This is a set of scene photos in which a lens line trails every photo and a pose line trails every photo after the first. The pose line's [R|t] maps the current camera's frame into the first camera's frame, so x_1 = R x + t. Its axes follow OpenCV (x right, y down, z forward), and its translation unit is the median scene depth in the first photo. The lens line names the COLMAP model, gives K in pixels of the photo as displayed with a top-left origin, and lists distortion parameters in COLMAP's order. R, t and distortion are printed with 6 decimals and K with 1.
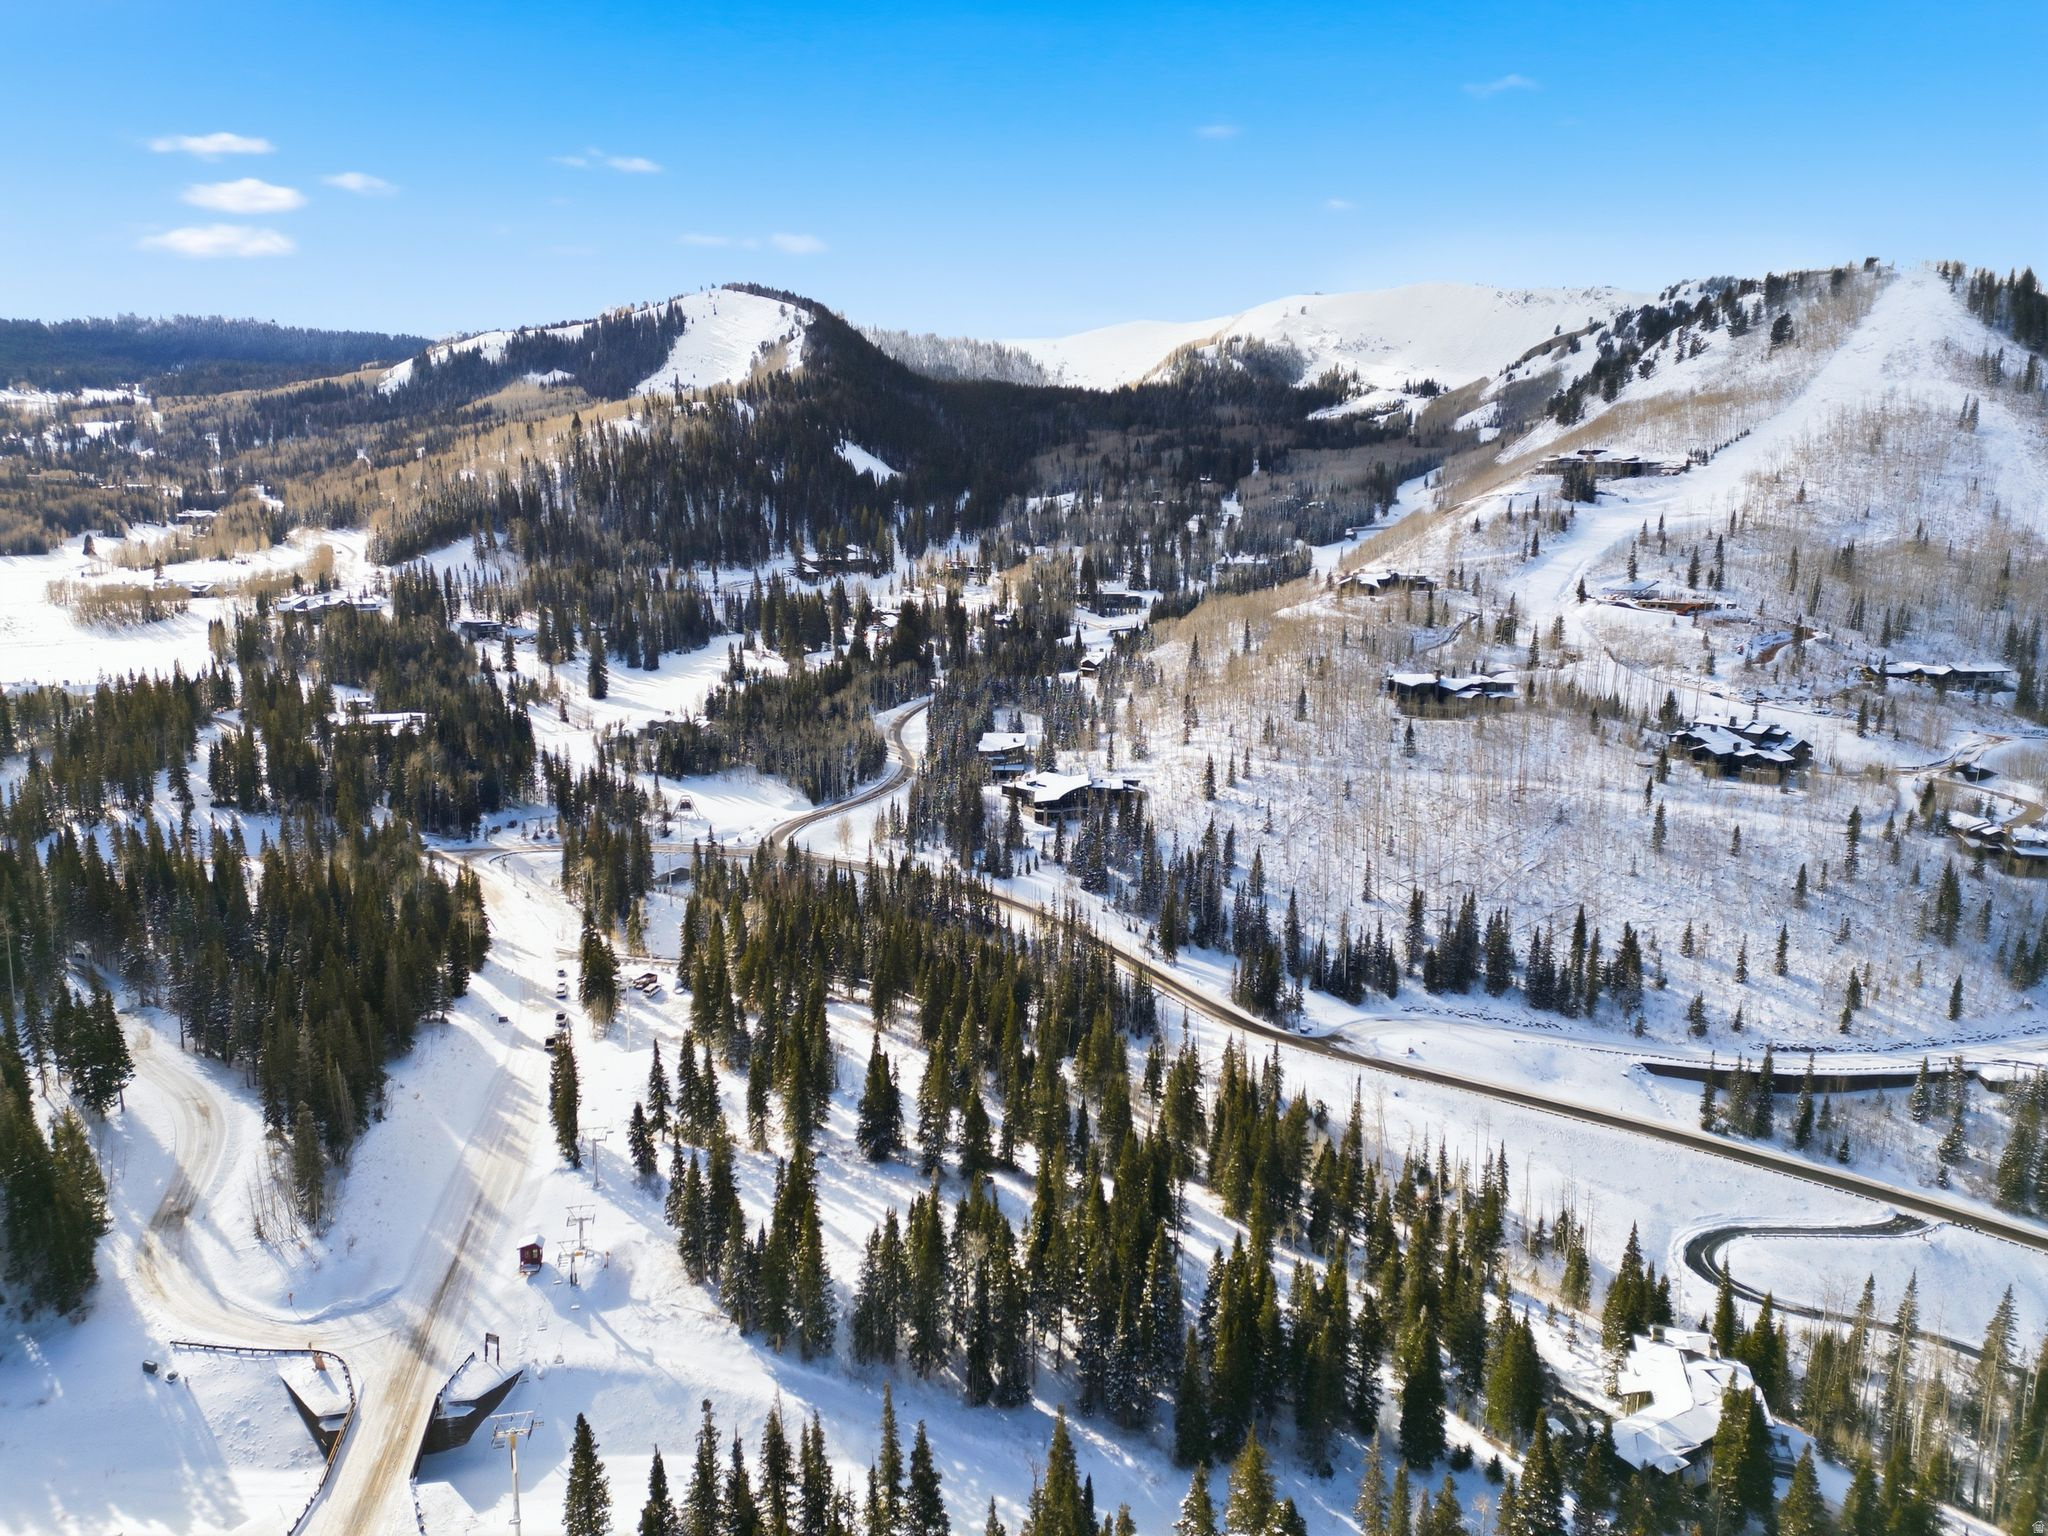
lens RADIAL K [[1408.8, 0, 1023.2], [0, 1408.8, 775.4], [0, 0, 1]] dist [0.112153, -0.126362]
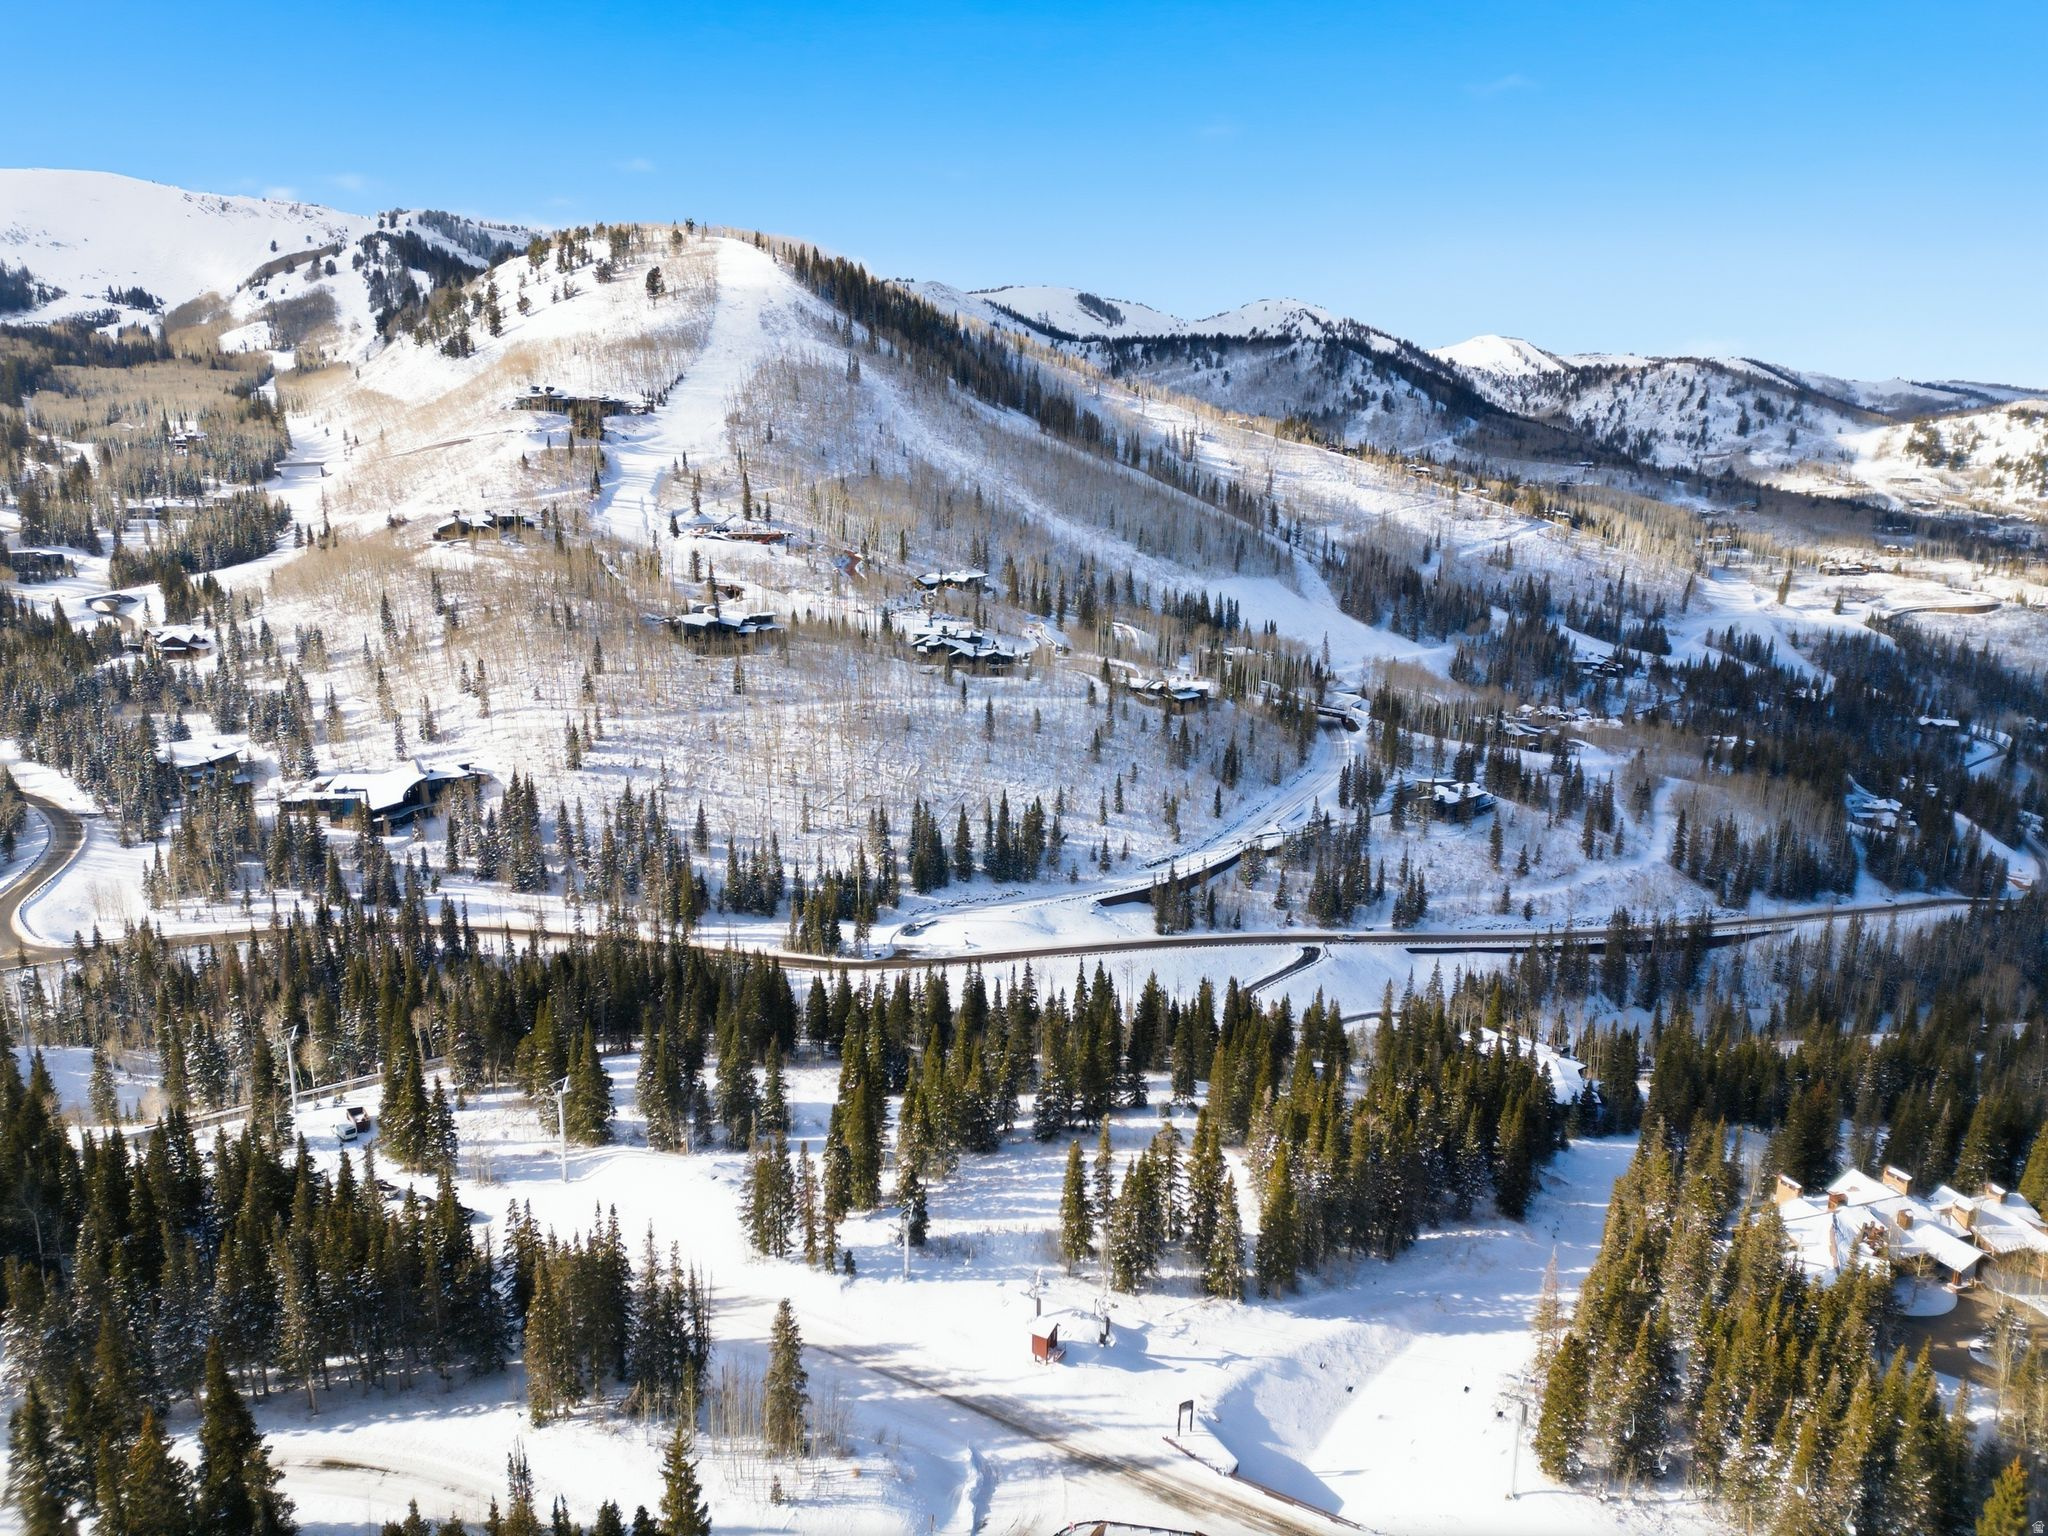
lens RADIAL K [[1408.8, 0, 1023.2], [0, 1408.8, 775.4], [0, 0, 1]] dist [0.112153, -0.126362]
pose [[0.638410, -0.178955, 0.748604, -0.387657], [0.143742, 0.983205, 0.112454, -0.042080], [-0.756155, 0.035814, 0.653411, 0.180438]]
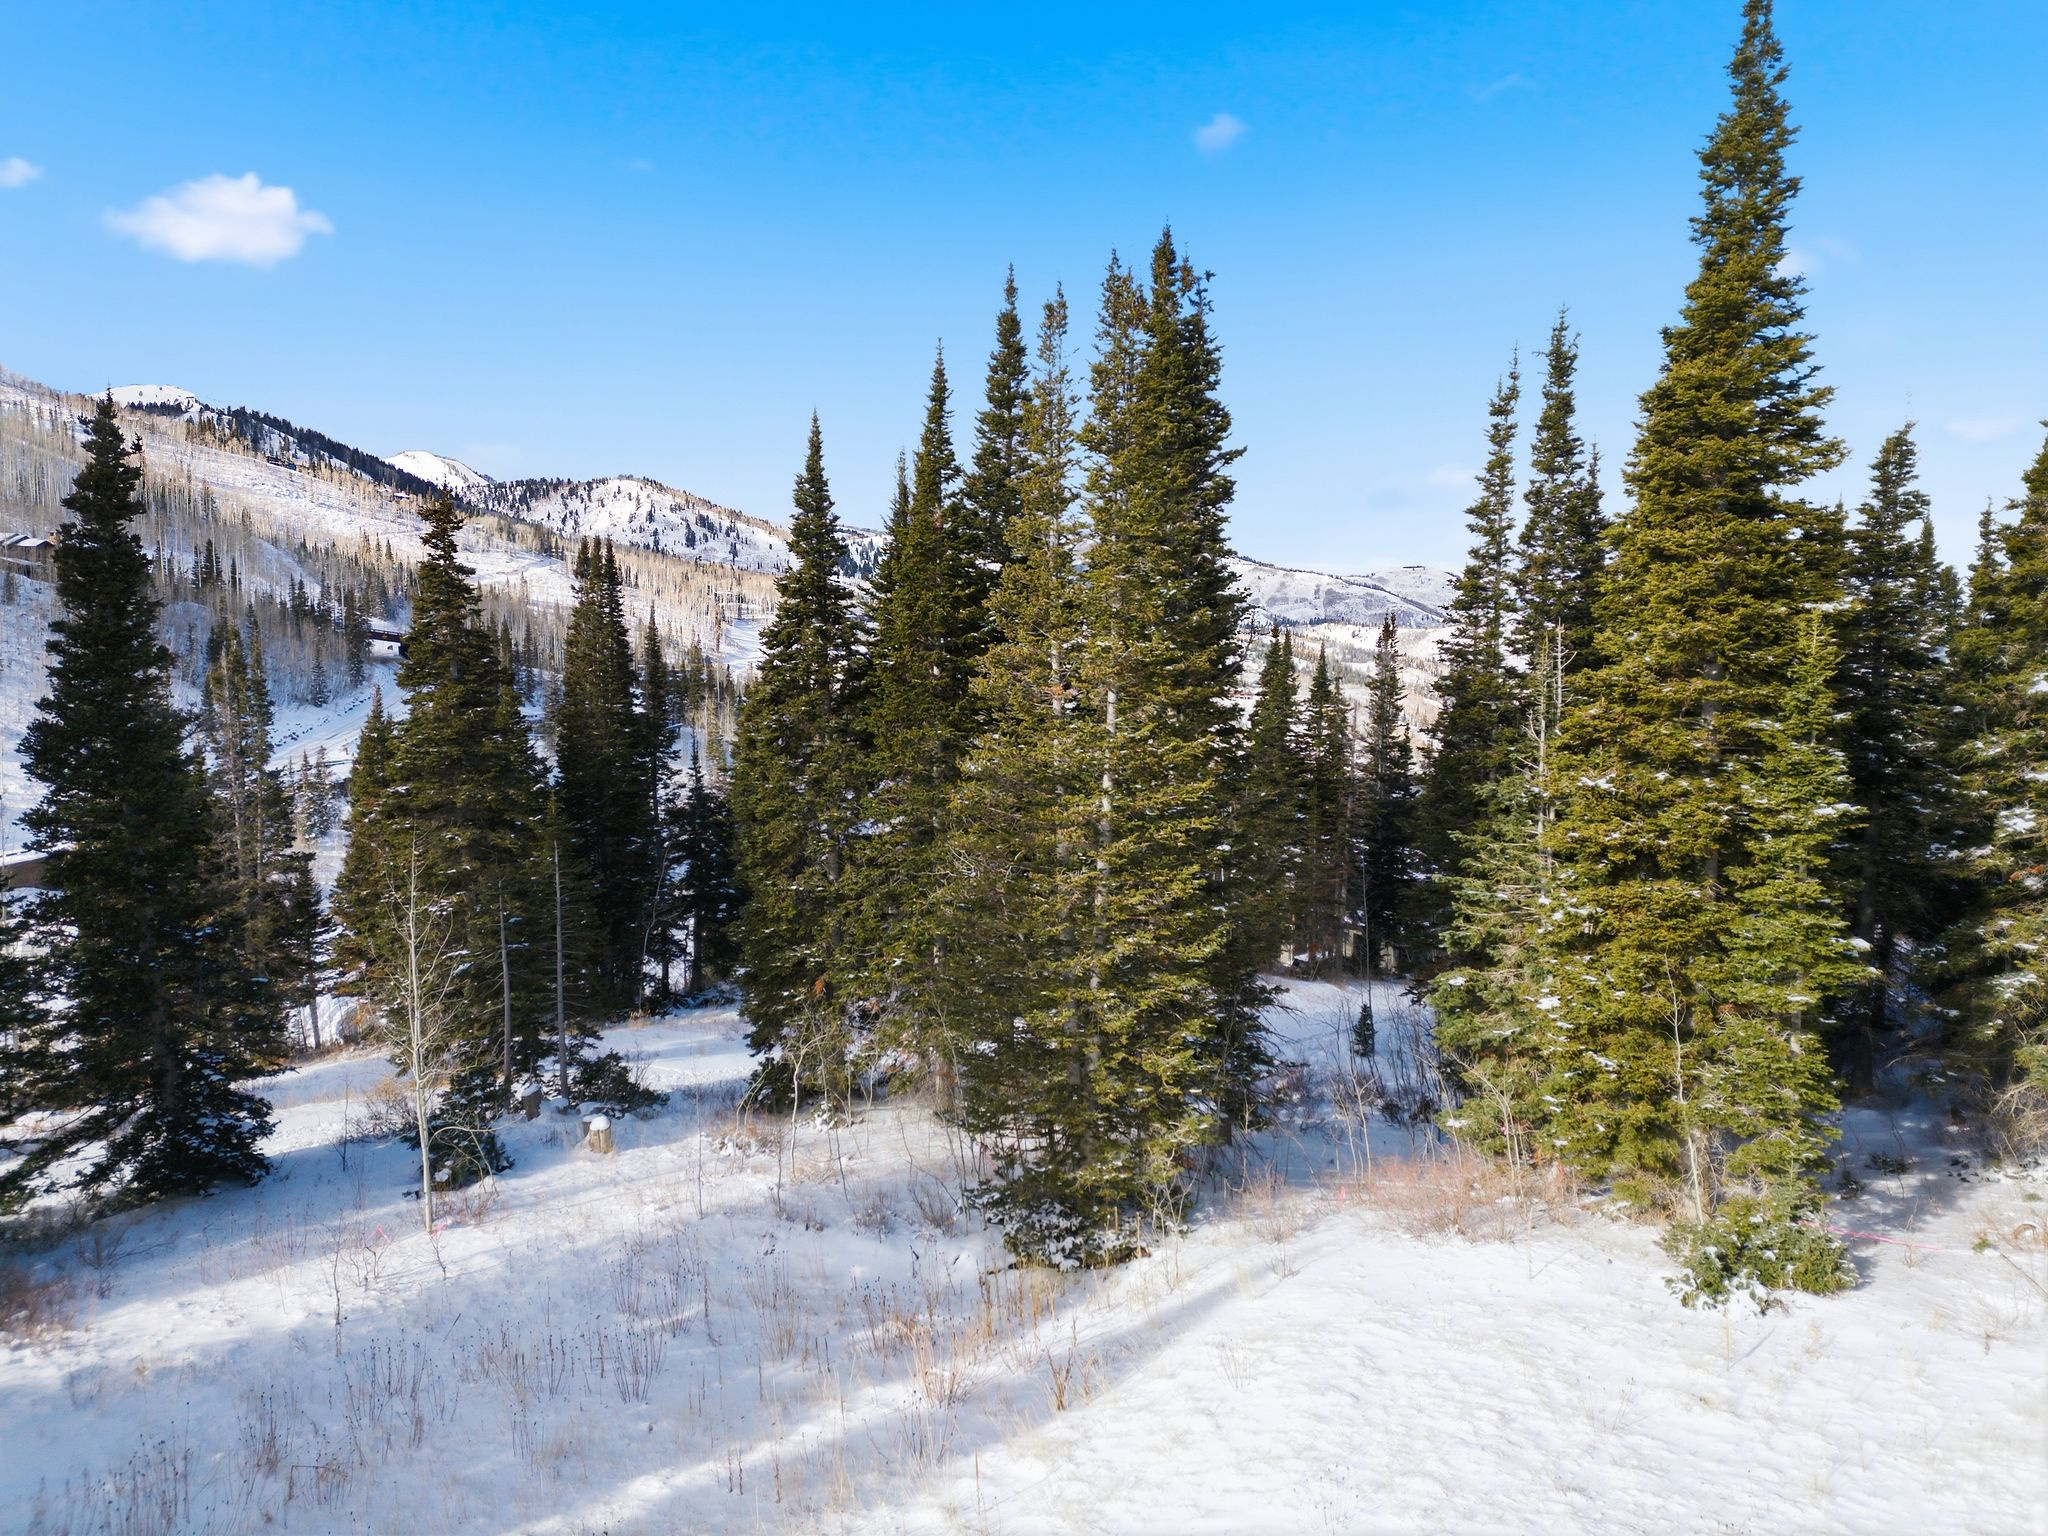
lens RADIAL K [[1412.4, 0, 1026.4], [0, 1412.4, 771.3], [0, 0, 1]] dist [0.089664, -0.083930]
pose [[-0.013490, -0.122857, 0.992333, -0.045649], [0.182168, 0.975512, 0.123251, 0.127890], [-0.983175, 0.182434, 0.009221, 0.461855]]
